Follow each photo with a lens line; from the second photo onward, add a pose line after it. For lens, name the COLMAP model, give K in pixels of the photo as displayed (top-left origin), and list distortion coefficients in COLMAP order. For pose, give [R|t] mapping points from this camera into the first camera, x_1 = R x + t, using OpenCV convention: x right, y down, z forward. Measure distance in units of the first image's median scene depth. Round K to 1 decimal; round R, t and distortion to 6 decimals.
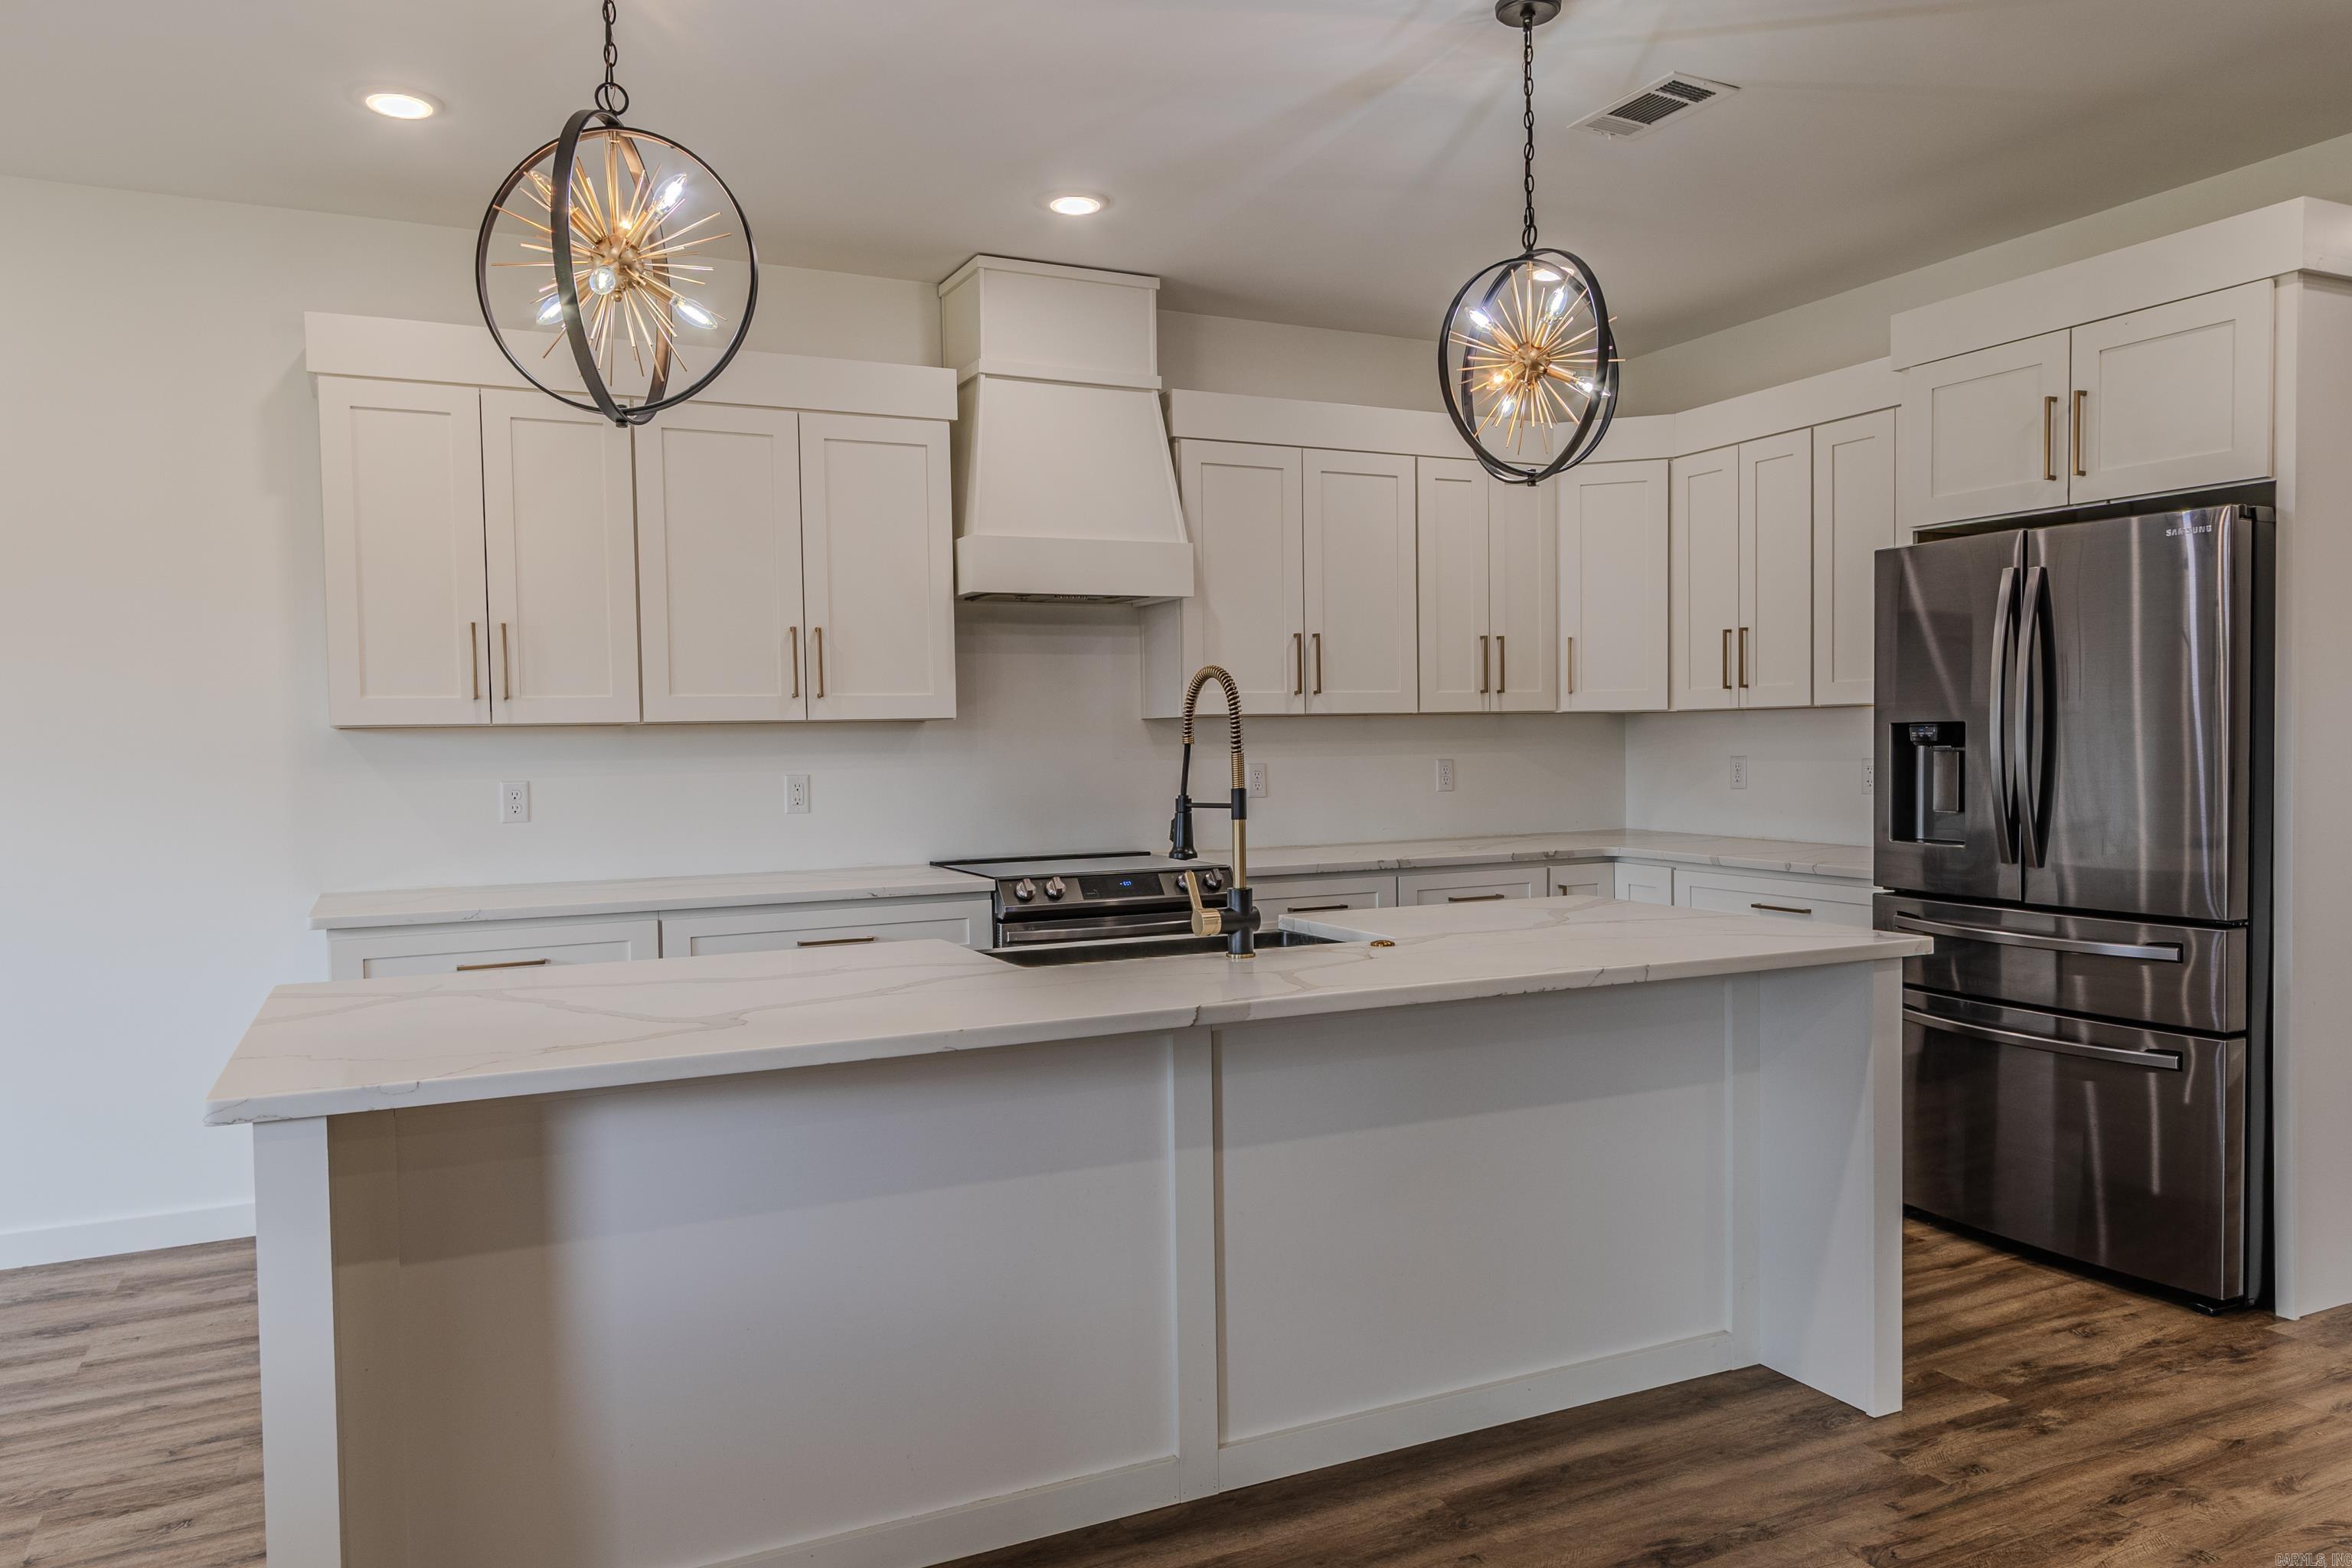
lens RADIAL K [[1568.2, 0, 1162.1], [0, 1568.2, 787.1], [0, 0, 1]] dist [0.004784, -0.001296]
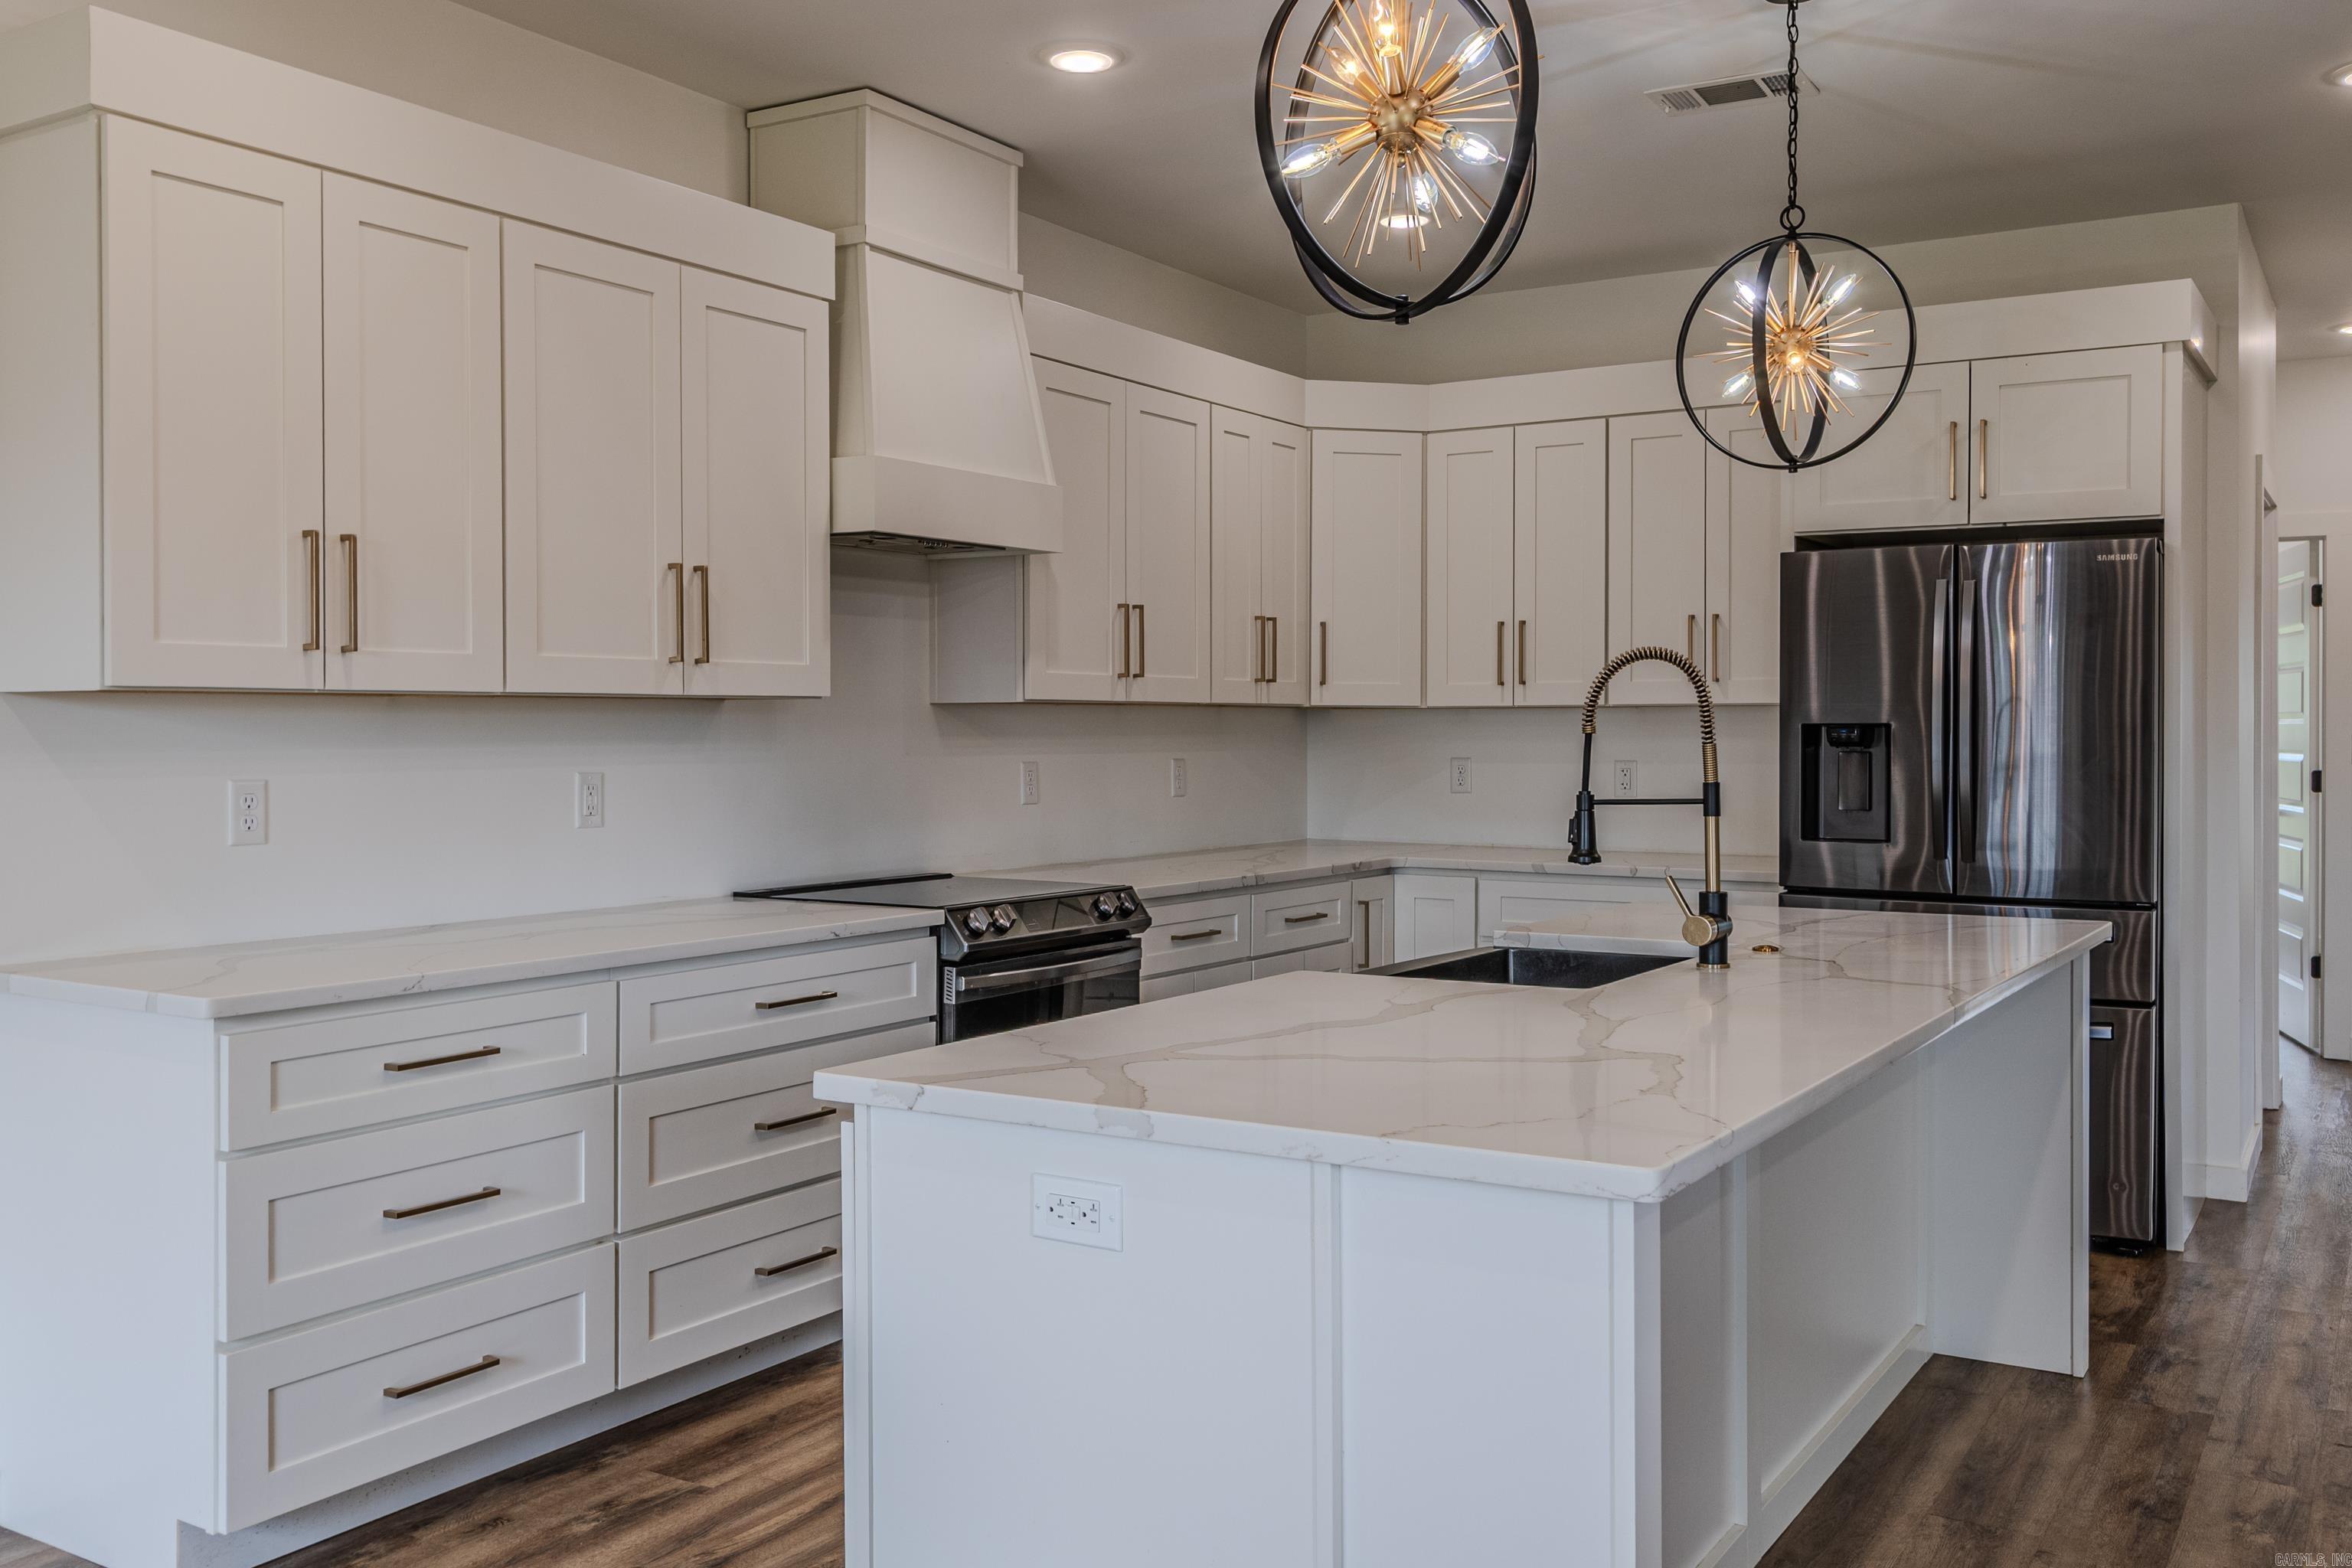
lens RADIAL K [[2017.2, 0, 1160.8], [0, 2017.2, 743.4], [0, 0, 1]] dist [0.010381, -0.010315]
pose [[0.846825, 0.011481, 0.531748, -0.563126], [0.004238, 0.999590, -0.028331, 0.006528], [-0.531855, 0.026245, 0.846429, 0.115185]]
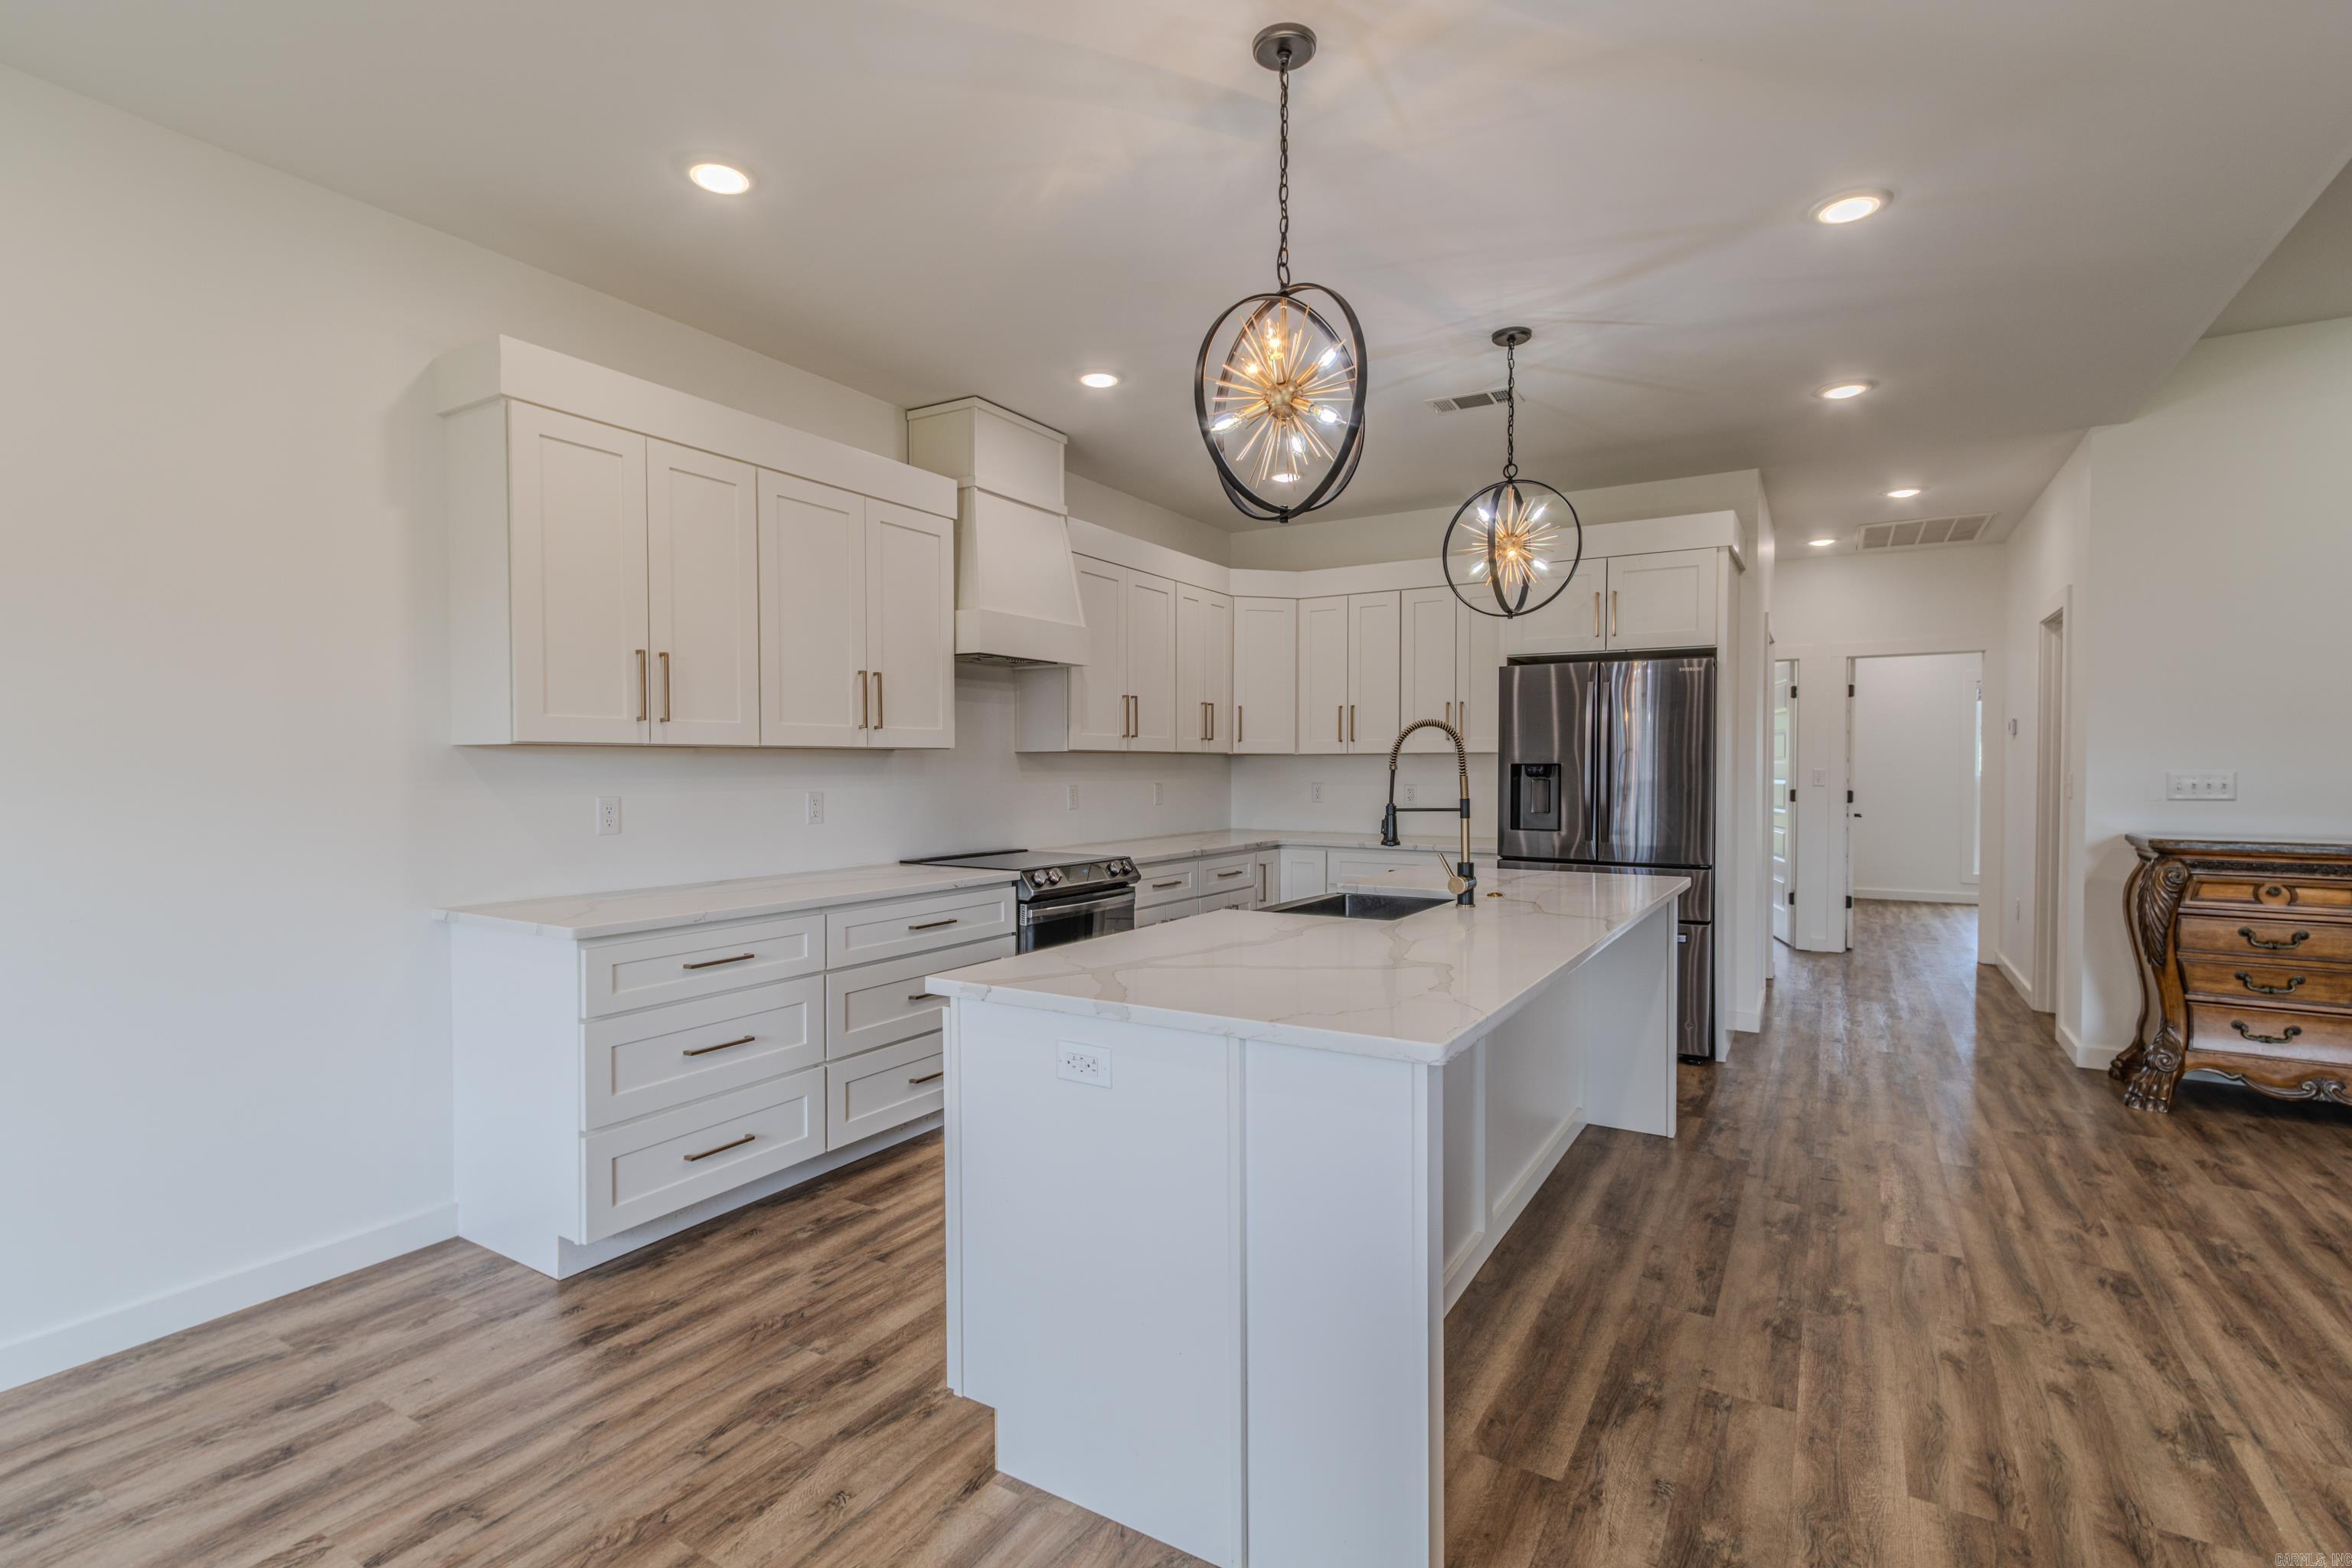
lens RADIAL K [[1097.8, 0, 1165.7], [0, 1097.8, 786.3], [0, 0, 1]] dist [0.002203, -0.000535]
pose [[0.841015, 0.005207, 0.540986, -0.526439], [0.004610, 0.999848, -0.016790, 0.003661], [-0.540992, 0.016615, 0.840864, 0.159615]]
